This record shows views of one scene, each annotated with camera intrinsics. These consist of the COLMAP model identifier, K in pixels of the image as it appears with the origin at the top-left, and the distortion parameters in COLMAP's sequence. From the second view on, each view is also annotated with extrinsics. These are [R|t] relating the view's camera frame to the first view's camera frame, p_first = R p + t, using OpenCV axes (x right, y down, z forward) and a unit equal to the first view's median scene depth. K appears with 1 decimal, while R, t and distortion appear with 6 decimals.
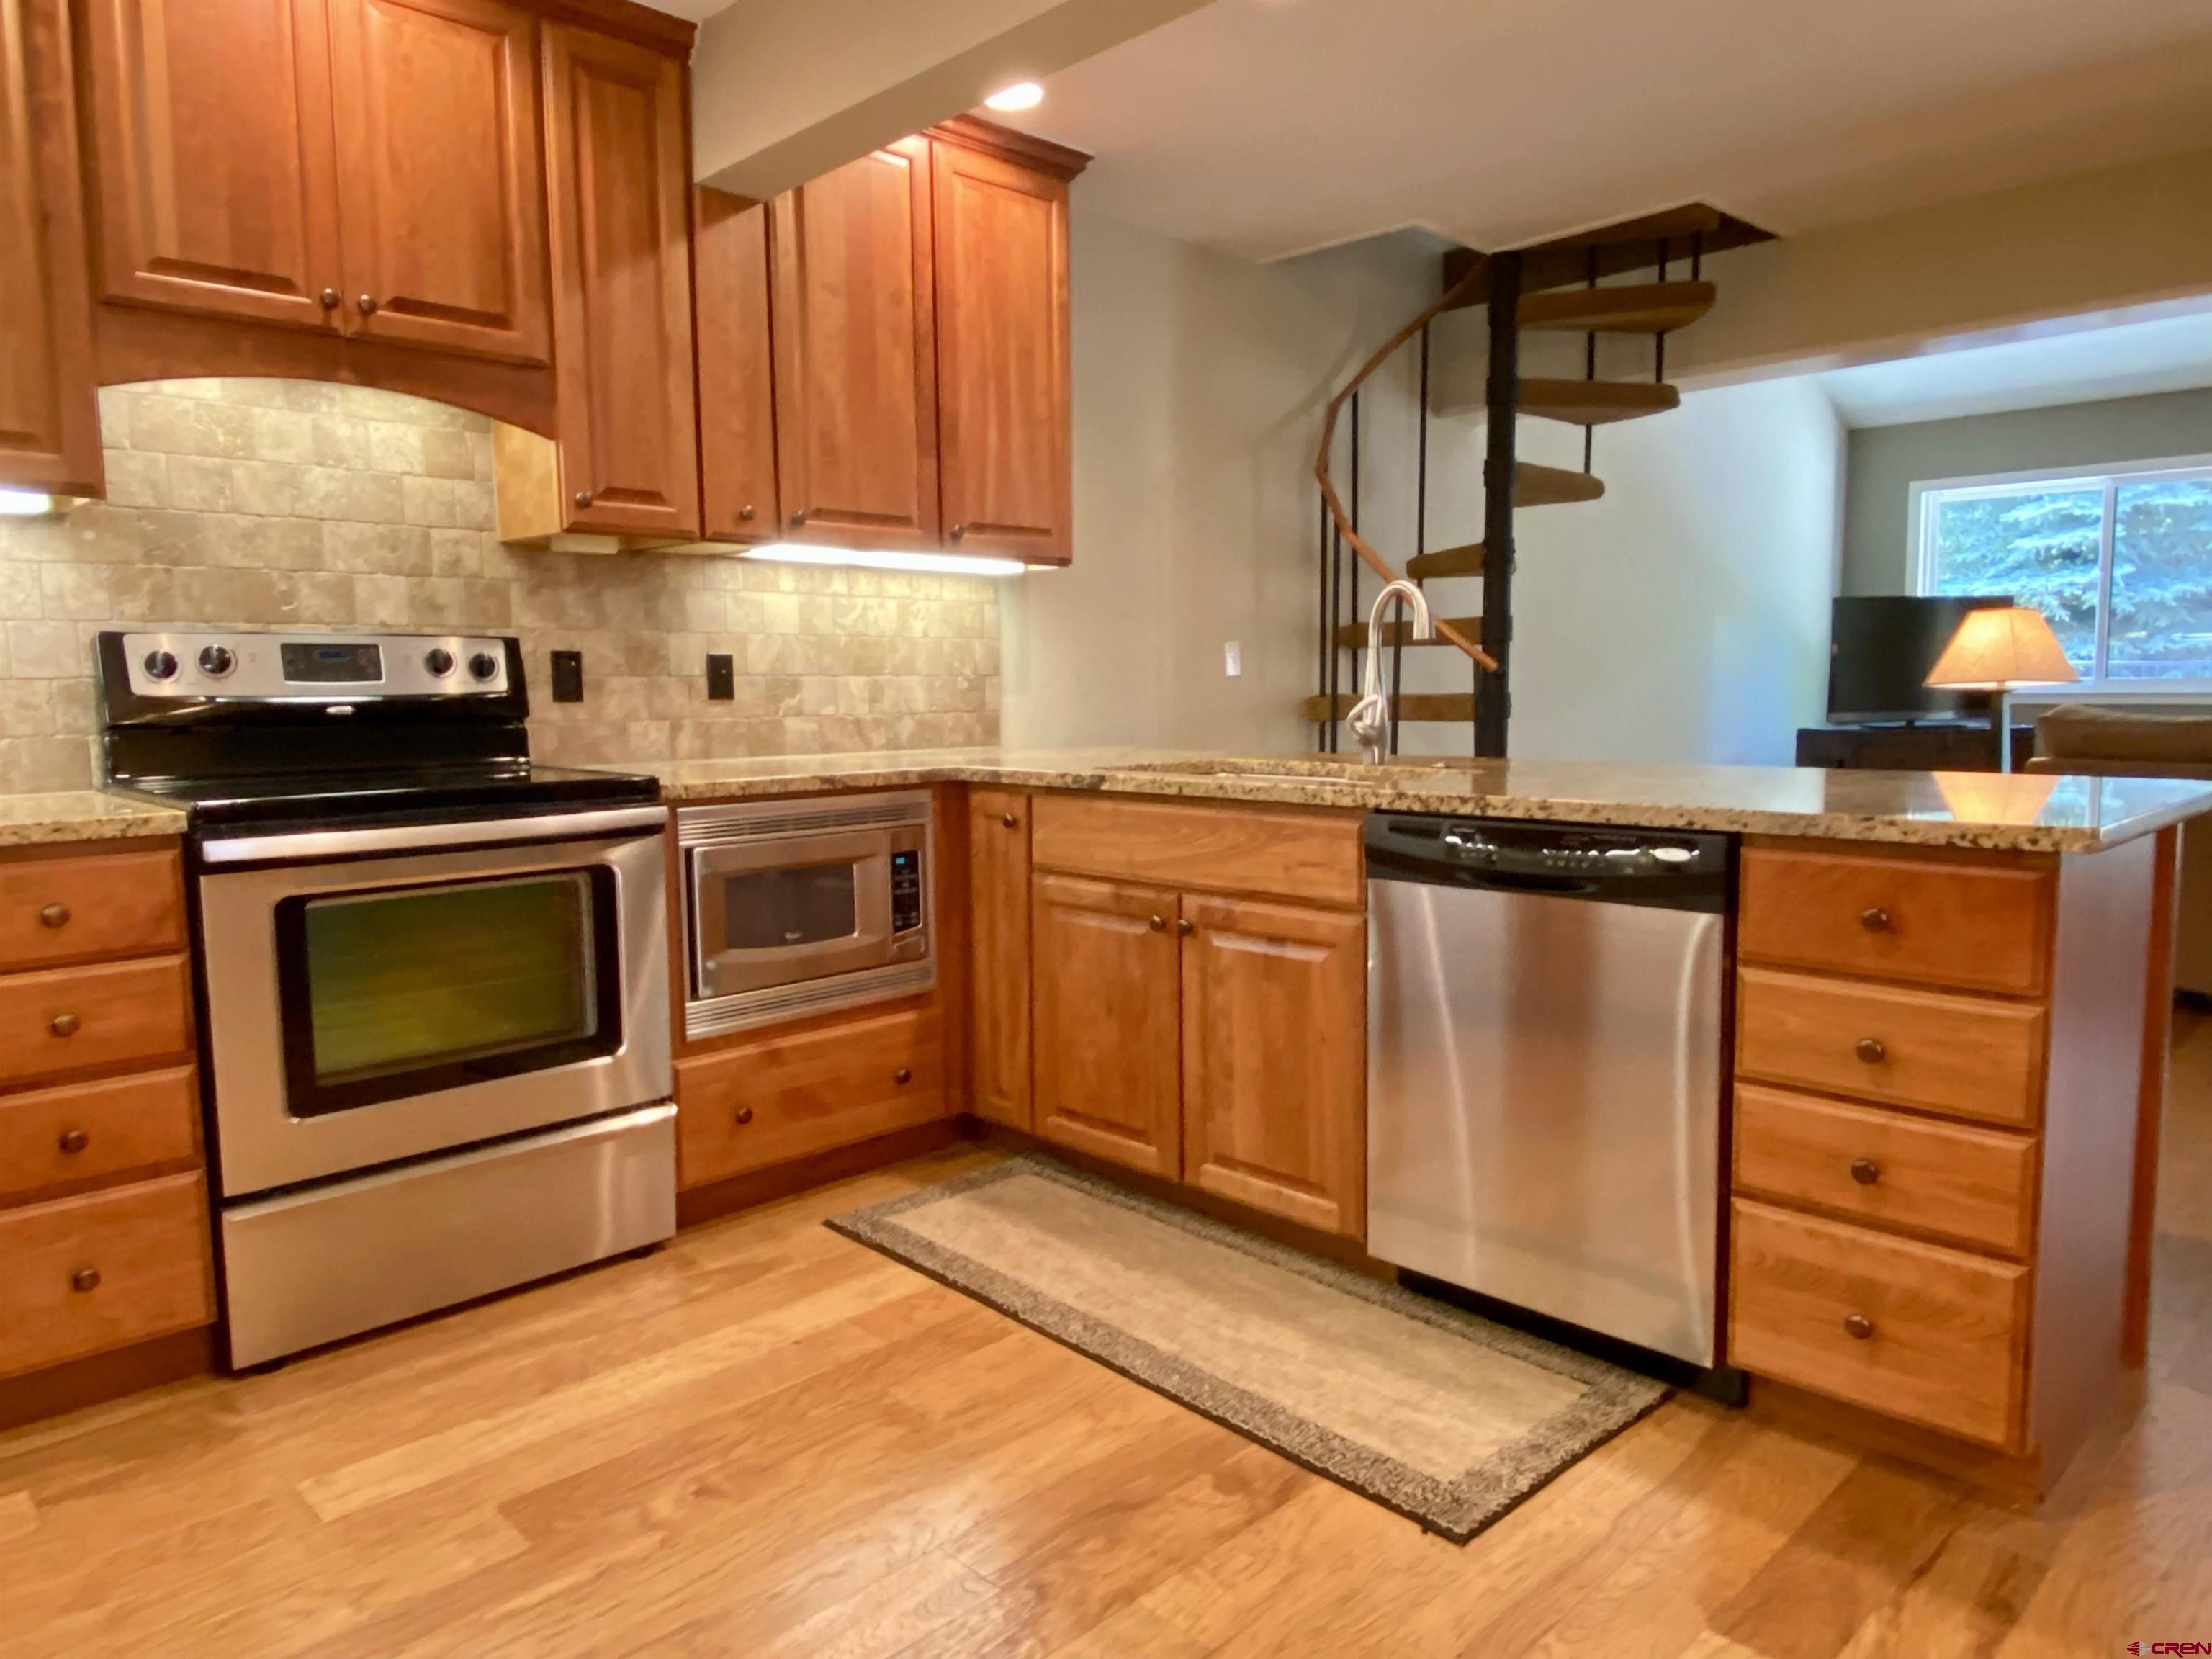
lens RADIAL K [[1423.0, 0, 1106.0], [0, 1423.0, 829.5], [0, 0, 1]] dist [0.041257, -0.050844]
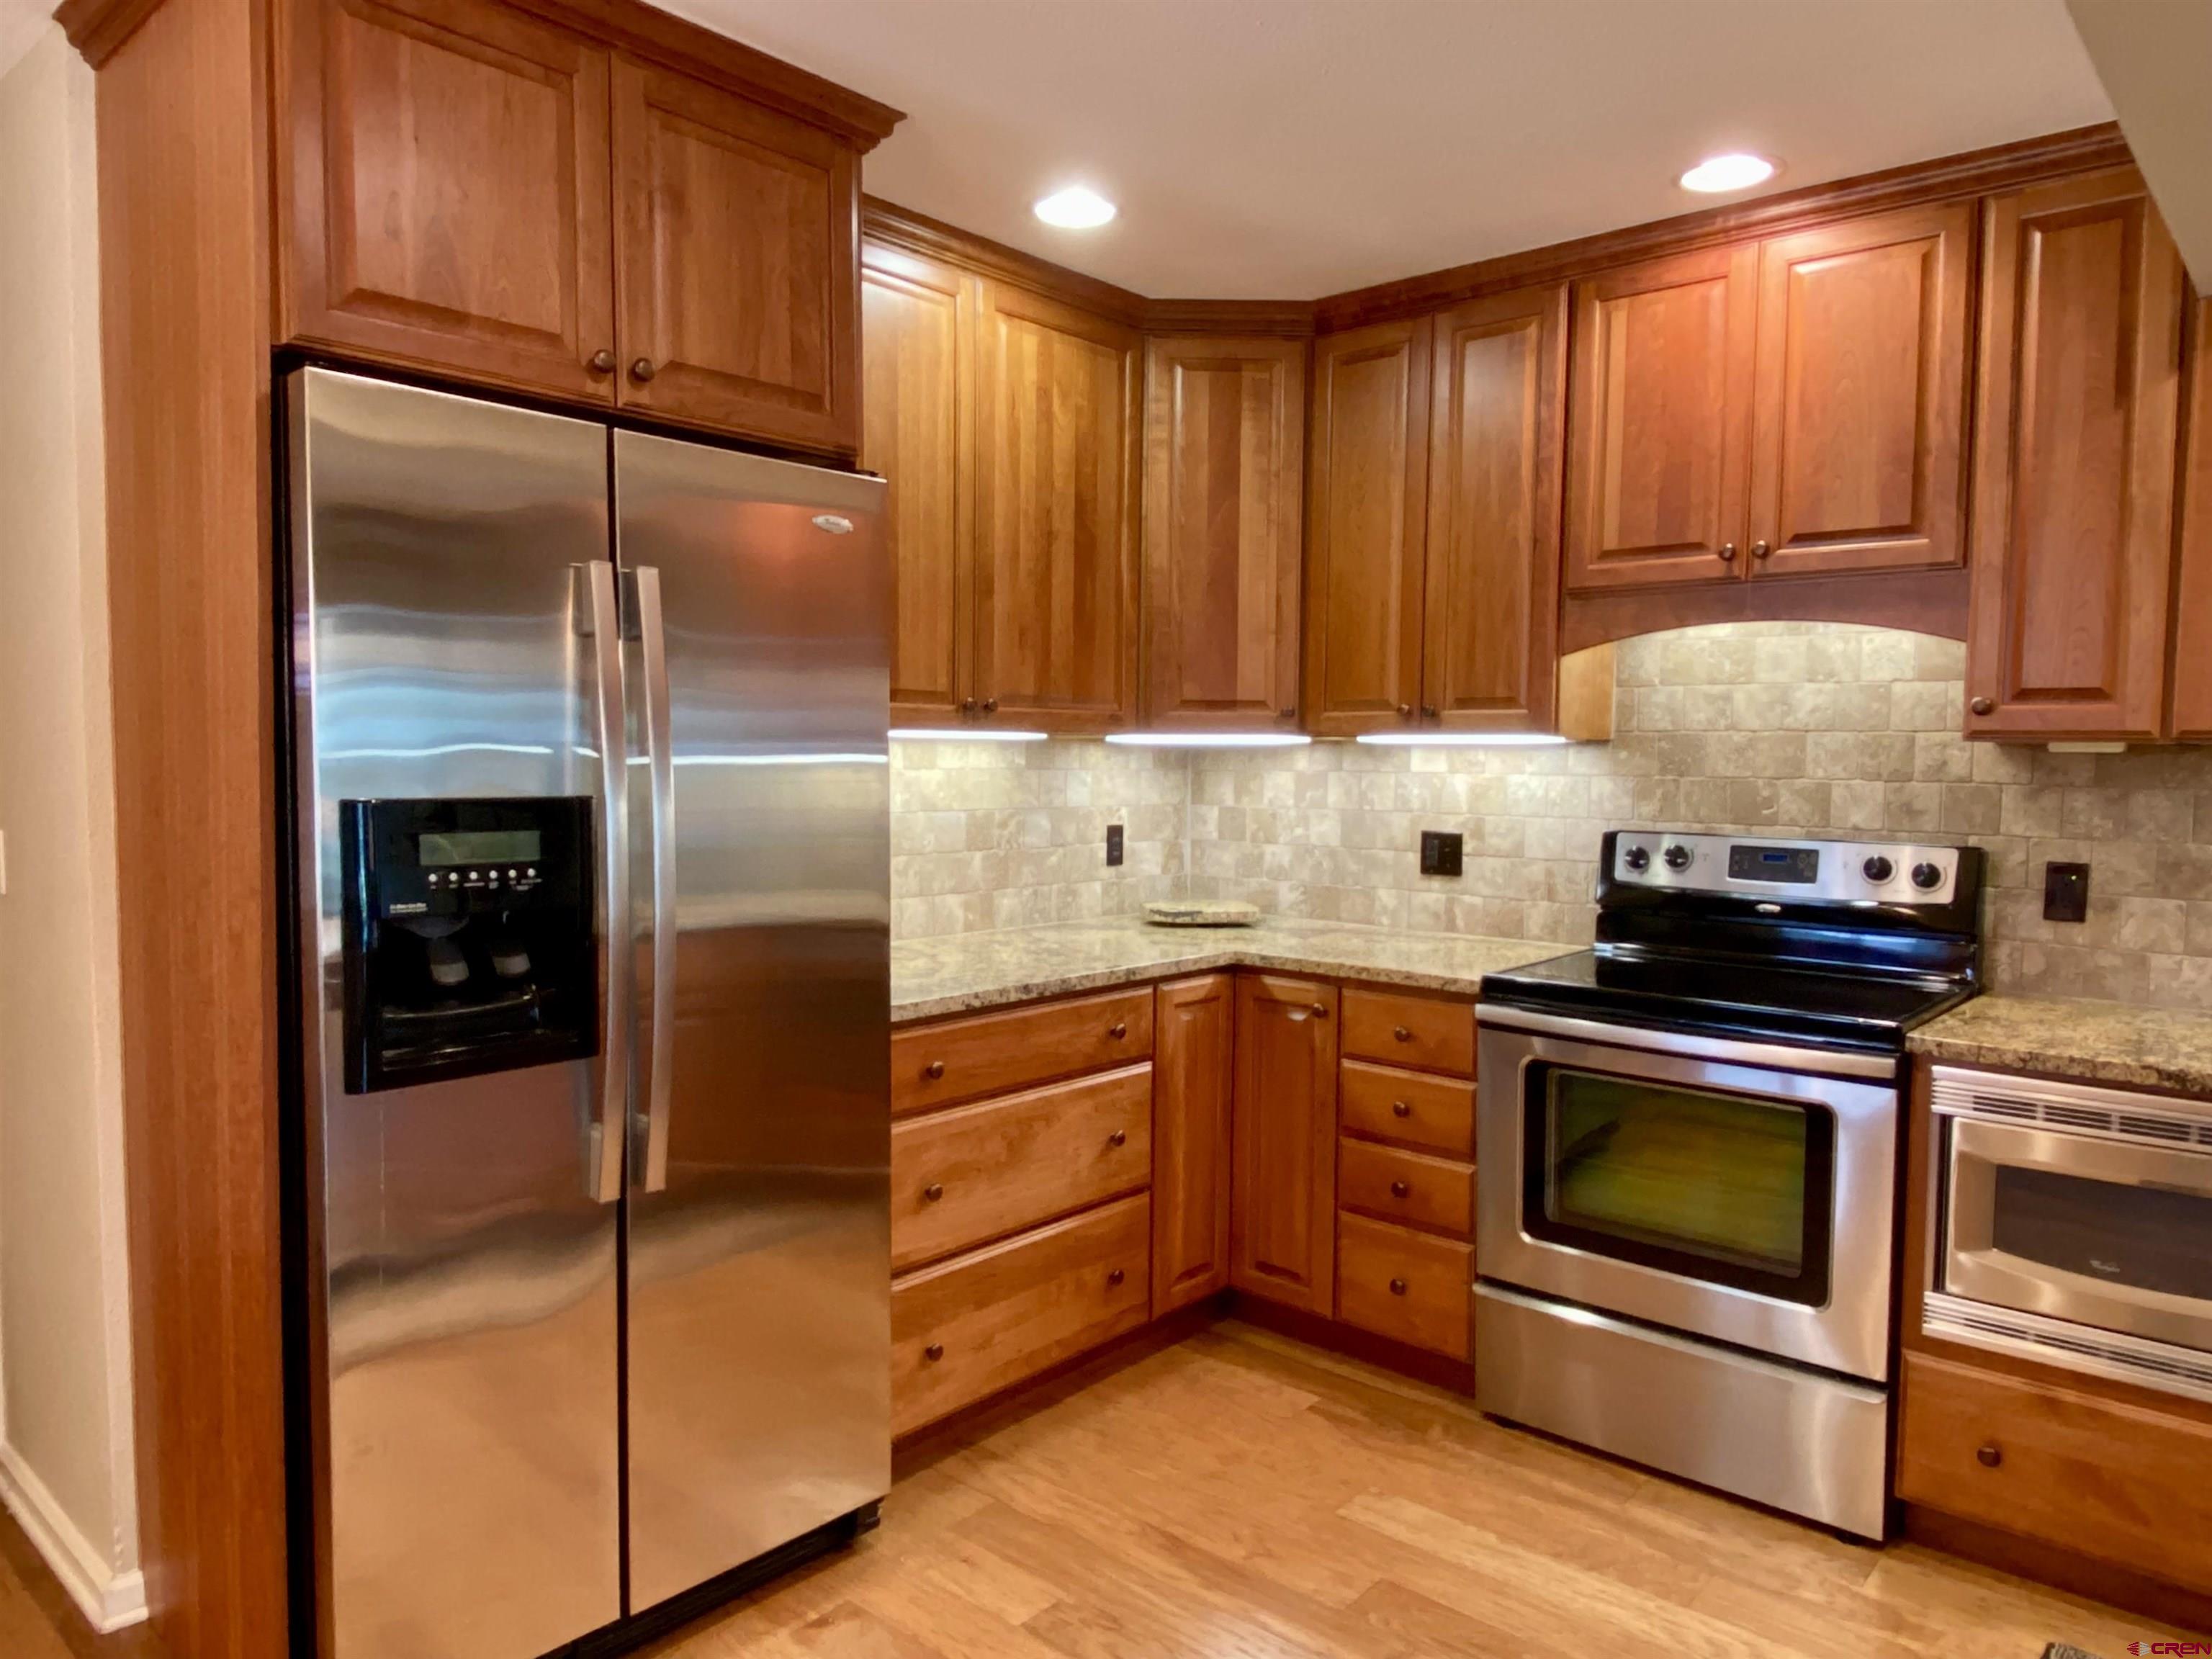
lens RADIAL K [[1451.7, 0, 1106.0], [0, 1451.7, 829.5], [0, 0, 1]] dist [0.006197, -0.057773]
pose [[0.059711, 0.066115, -0.996024, 0.528577], [-0.120196, 0.991020, 0.058577, -0.146863], [0.990953, 0.116220, 0.067122, 0.422418]]
